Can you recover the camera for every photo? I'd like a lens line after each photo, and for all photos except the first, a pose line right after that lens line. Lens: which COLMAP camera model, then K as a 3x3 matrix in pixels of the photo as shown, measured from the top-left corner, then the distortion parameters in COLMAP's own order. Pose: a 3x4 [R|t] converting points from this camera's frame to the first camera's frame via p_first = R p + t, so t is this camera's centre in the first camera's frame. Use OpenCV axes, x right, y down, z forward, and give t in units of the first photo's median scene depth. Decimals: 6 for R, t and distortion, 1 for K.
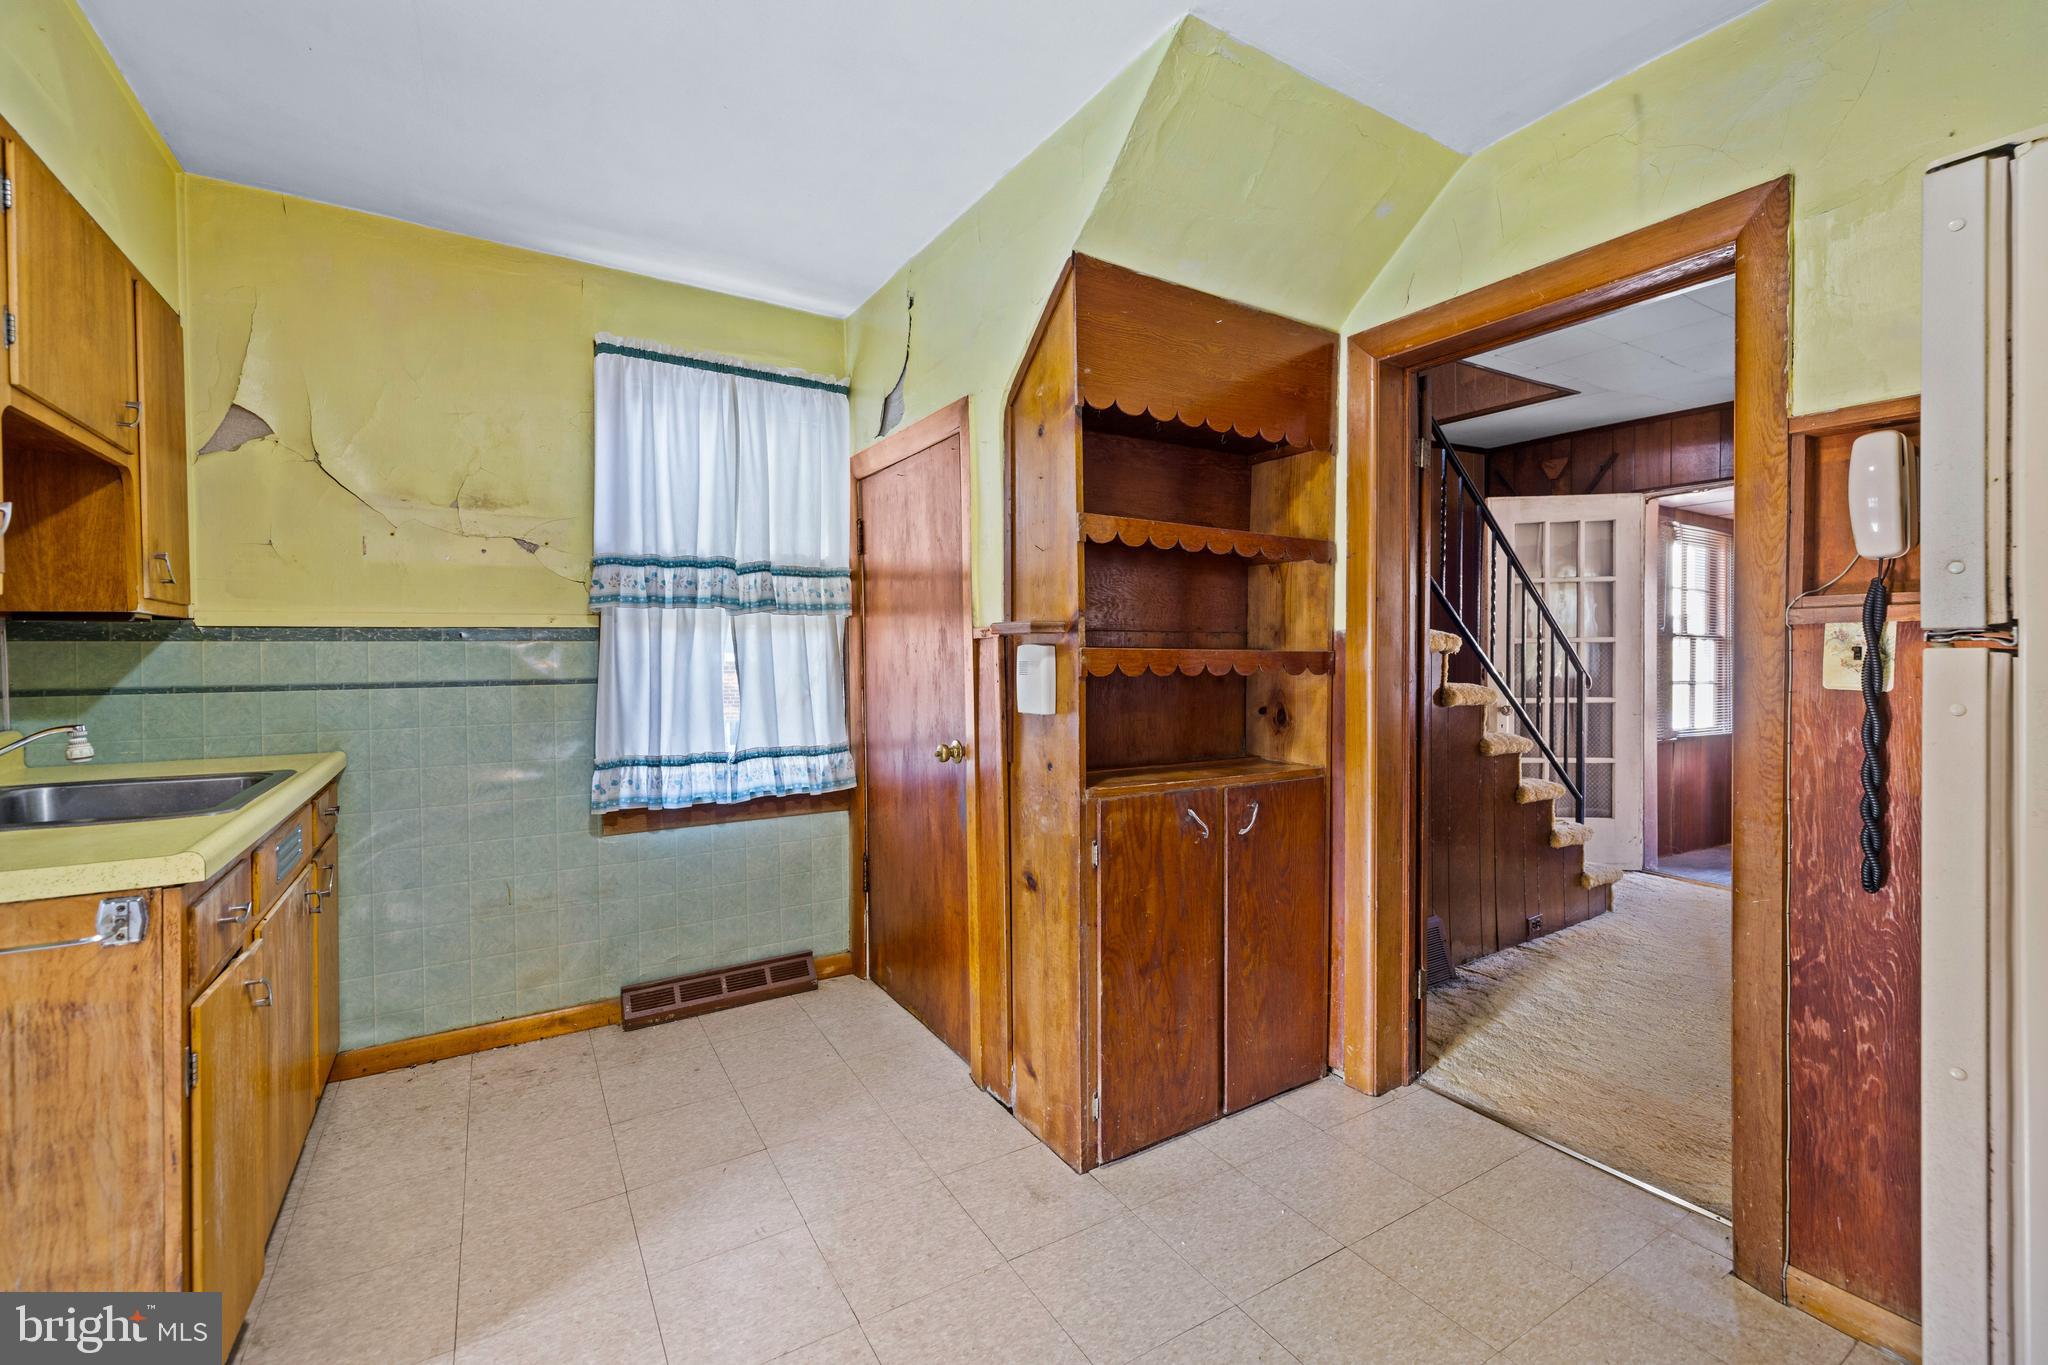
lens RADIAL K [[848.1, 0, 1021.3], [0, 848.1, 669.3], [0, 0, 1]] dist [-0.000330, -0.000044]
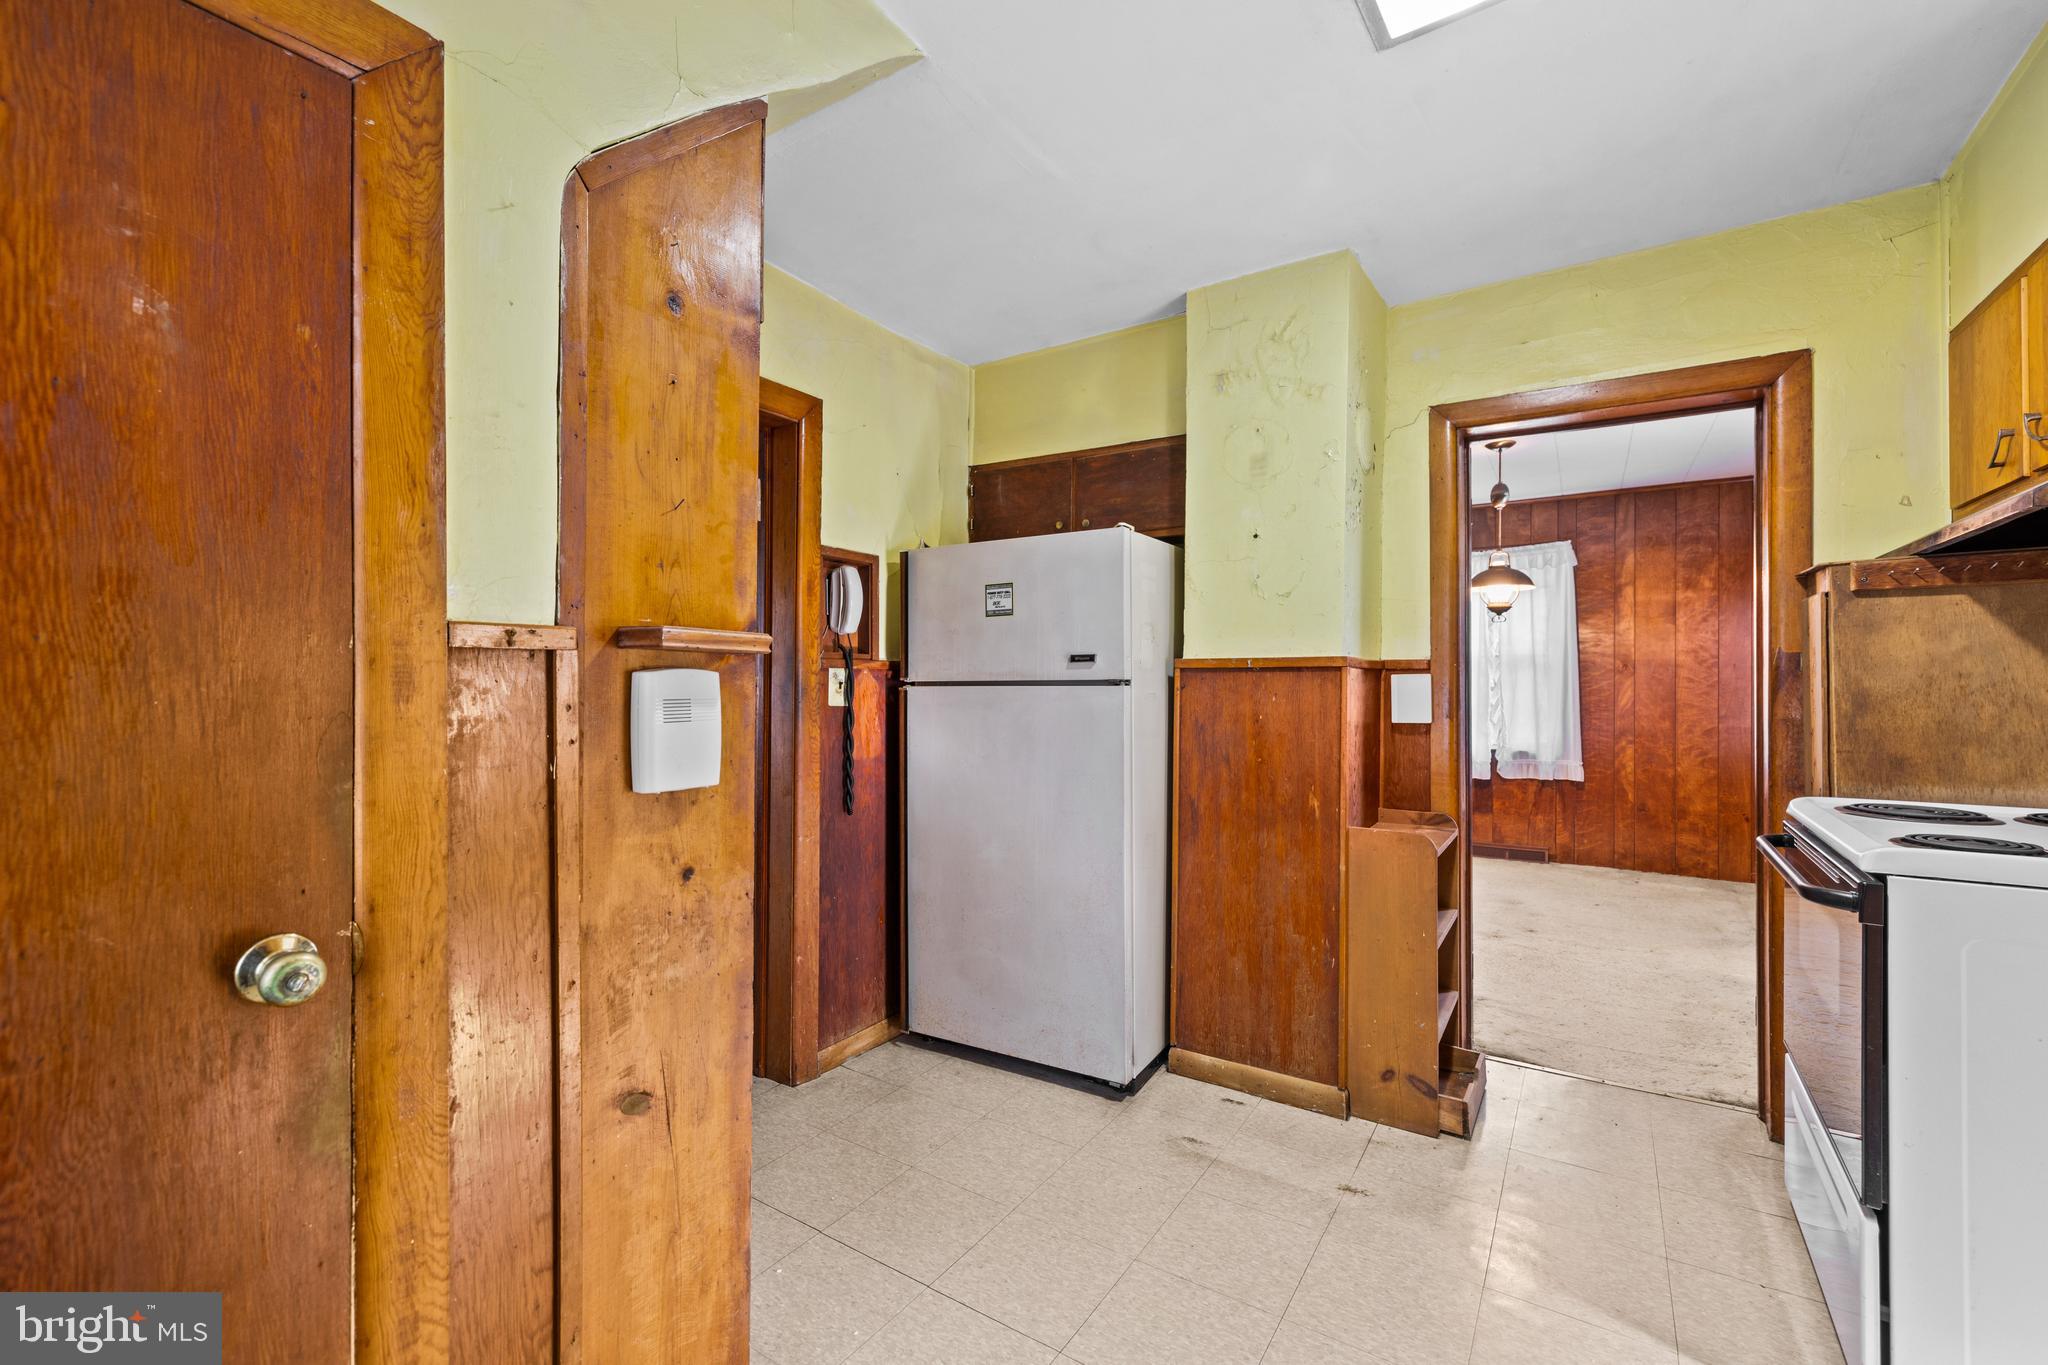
lens RADIAL K [[871.2, 0, 1009.4], [0, 871.2, 683.7], [0, 0, 1]] dist [0.001918, 0.000218]
pose [[-0.419428, 0.000061, 0.907789, -0.427865], [0.010403, 0.999935, 0.004740, -0.013864], [-0.907729, 0.011432, -0.419401, 0.725274]]
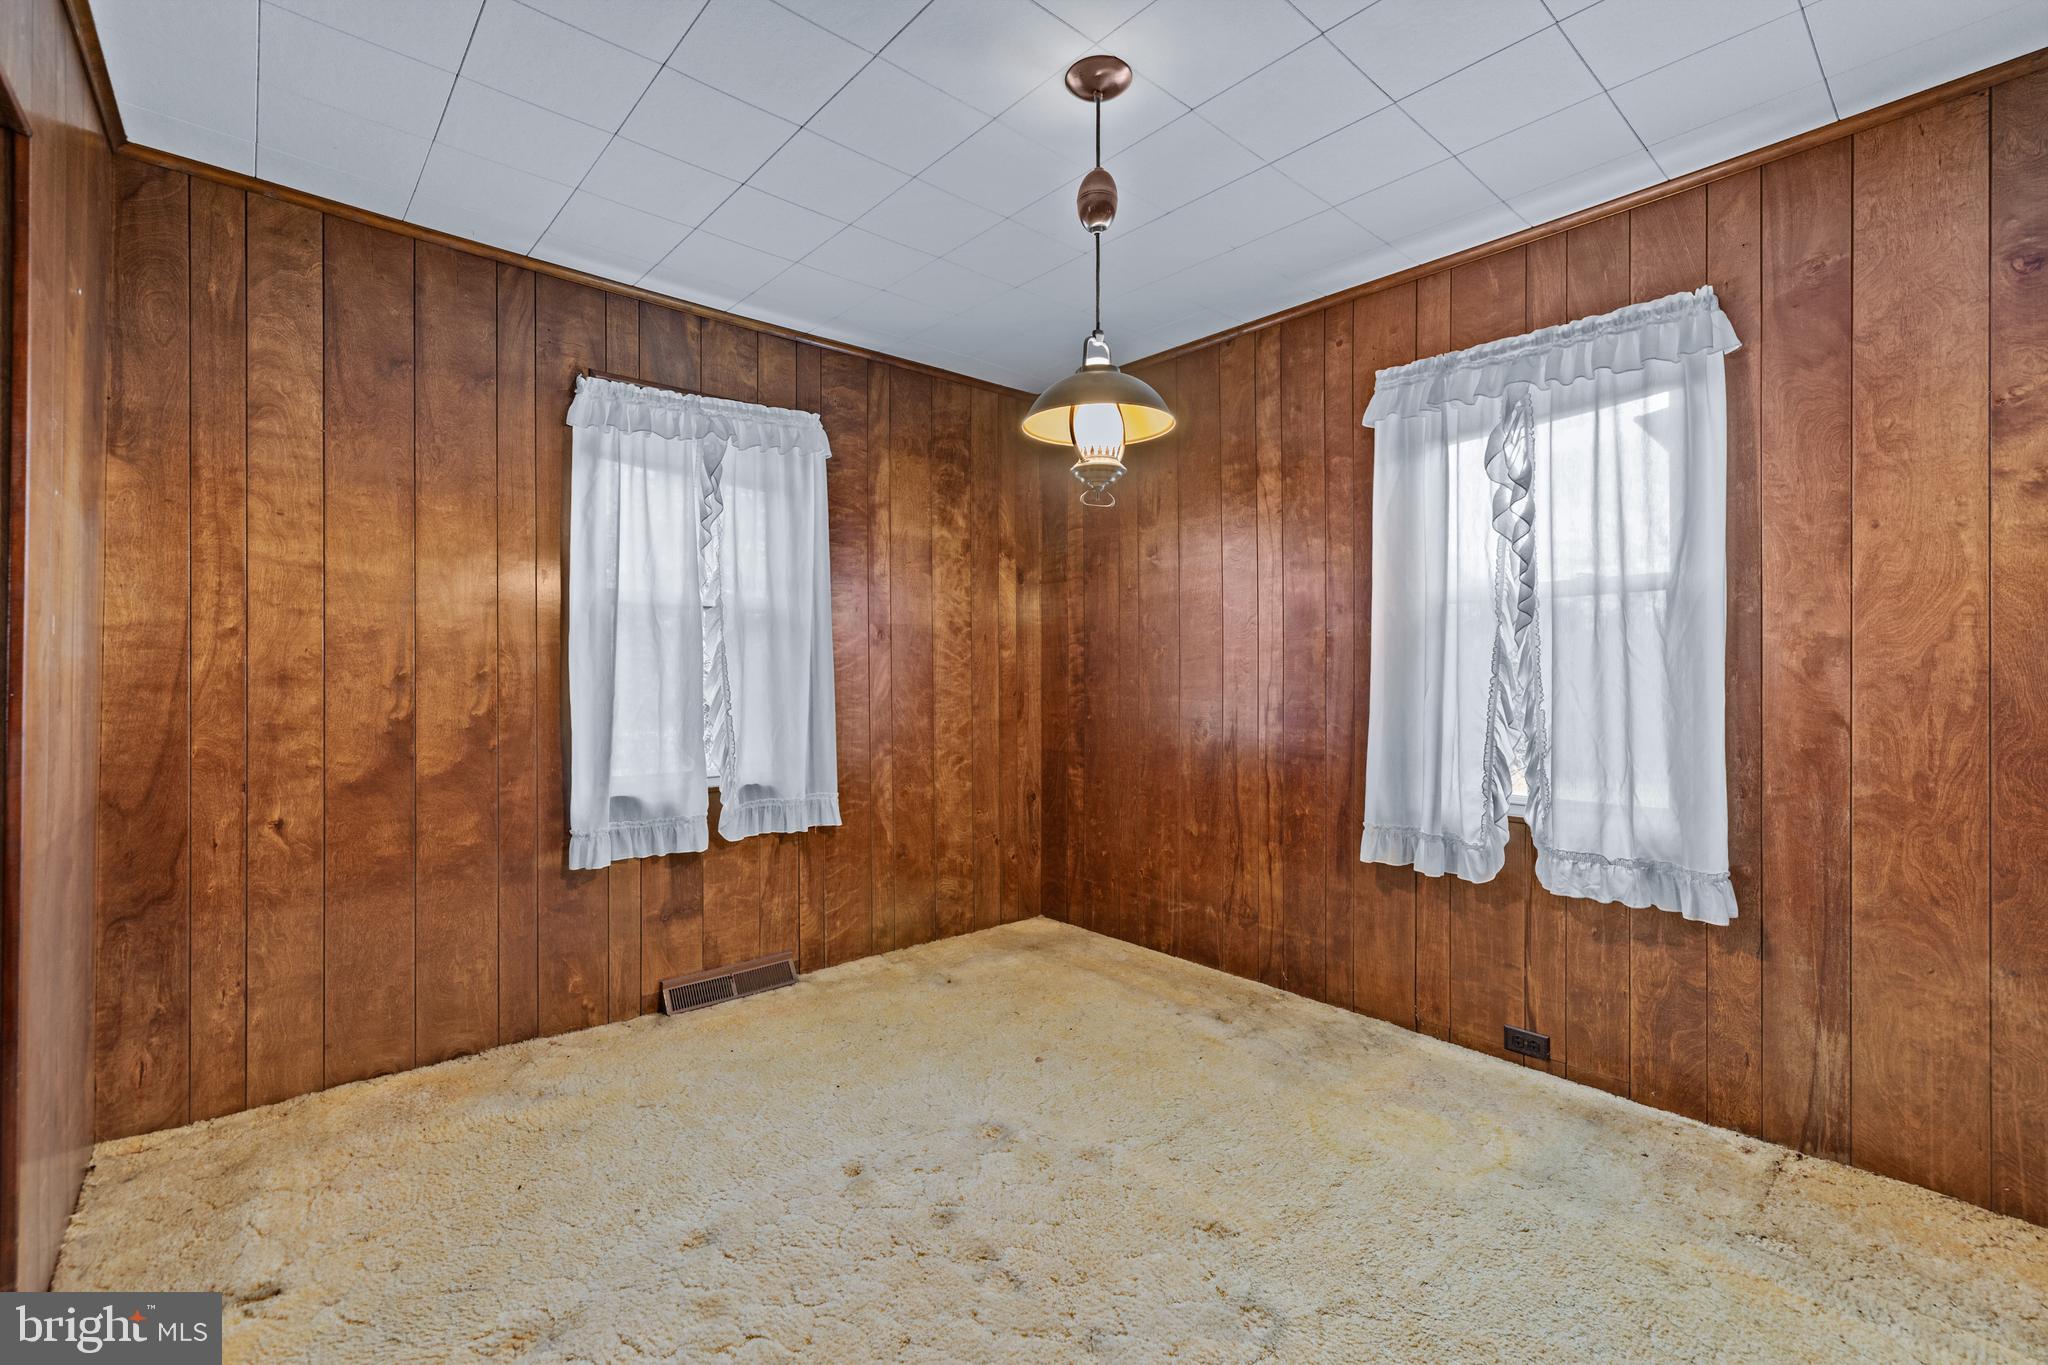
lens RADIAL K [[868.8, 0, 1011.4], [0, 868.8, 673.8], [0, 0, 1]] dist [0.003047, 0.000371]
pose [[-0.986353, 0.001431, -0.164640, 0.751625], [-0.001458, 0.999847, 0.017426, 0.005580], [0.164640, 0.017428, -0.986200, -0.068996]]
